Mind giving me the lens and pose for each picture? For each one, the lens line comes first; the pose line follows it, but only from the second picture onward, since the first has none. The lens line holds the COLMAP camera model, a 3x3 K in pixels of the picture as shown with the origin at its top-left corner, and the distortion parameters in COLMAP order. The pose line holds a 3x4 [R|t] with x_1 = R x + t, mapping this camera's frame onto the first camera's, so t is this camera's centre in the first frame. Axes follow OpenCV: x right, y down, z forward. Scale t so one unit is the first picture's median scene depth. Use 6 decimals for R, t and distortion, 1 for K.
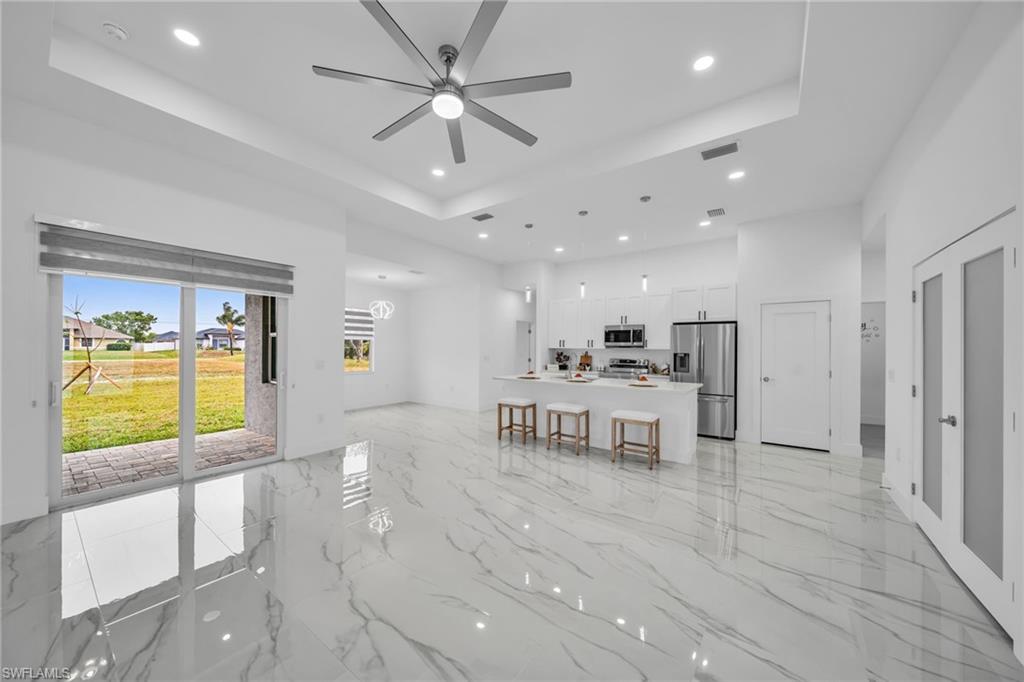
lens RADIAL K [[357.7, 0, 507.6], [0, 357.7, 346.8], [0, 0, 1]] dist [-0.000556, 0.000037]
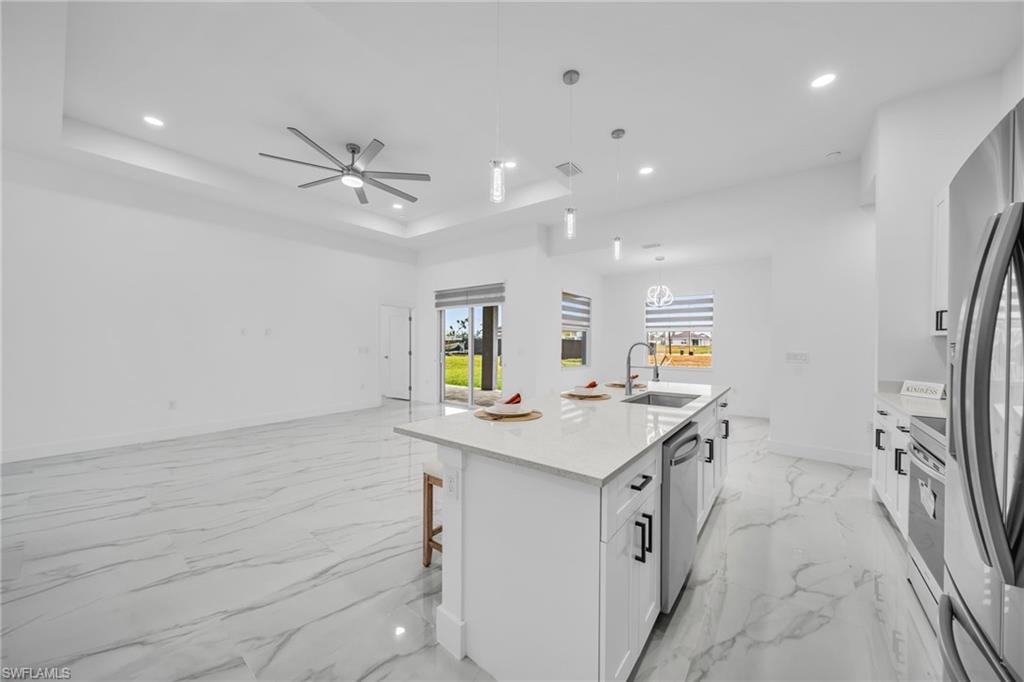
lens RADIAL K [[357.7, 0, 512.6], [0, 357.7, 345.1], [0, 0, 1]] dist [-0.000556, 0.000037]
pose [[-0.007178, 0.000251, -0.999974, 0.536812], [-0.002789, 0.999996, 0.000271, 0.016467], [0.999970, 0.002790, -0.007177, 0.668915]]
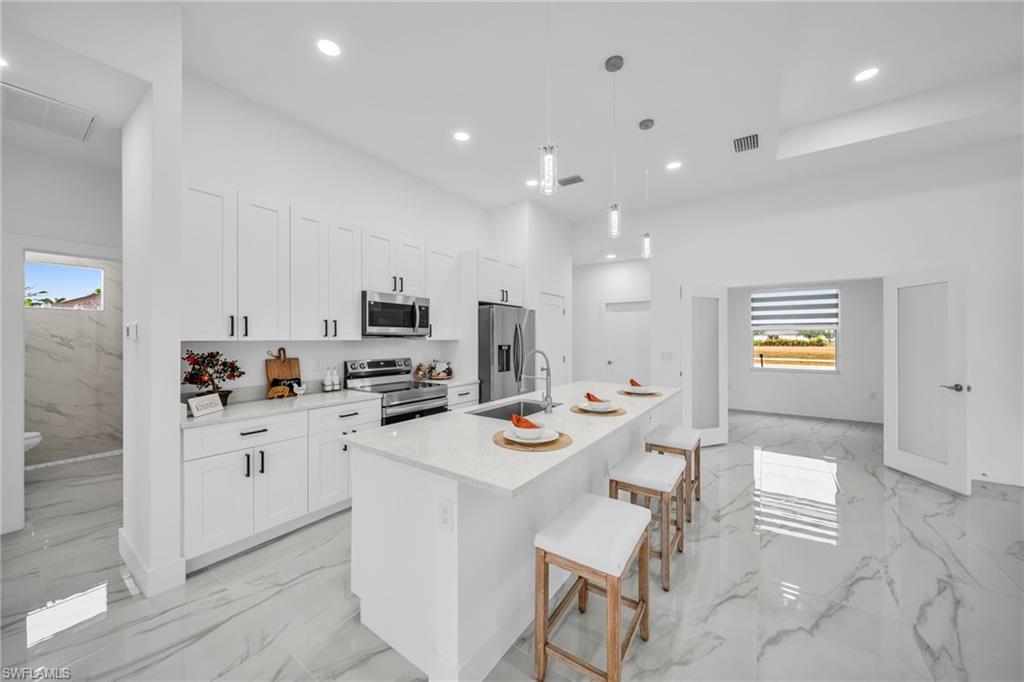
lens RADIAL K [[357.7, 0, 512.8], [0, 357.7, 337.9], [0, 0, 1]] dist [-0.000556, 0.000037]
pose [[-0.030406, -0.003561, 0.999531, -0.198576], [0.001702, 0.999992, 0.003614, 0.000995], [-0.999536, 0.001811, -0.030400, 0.839695]]
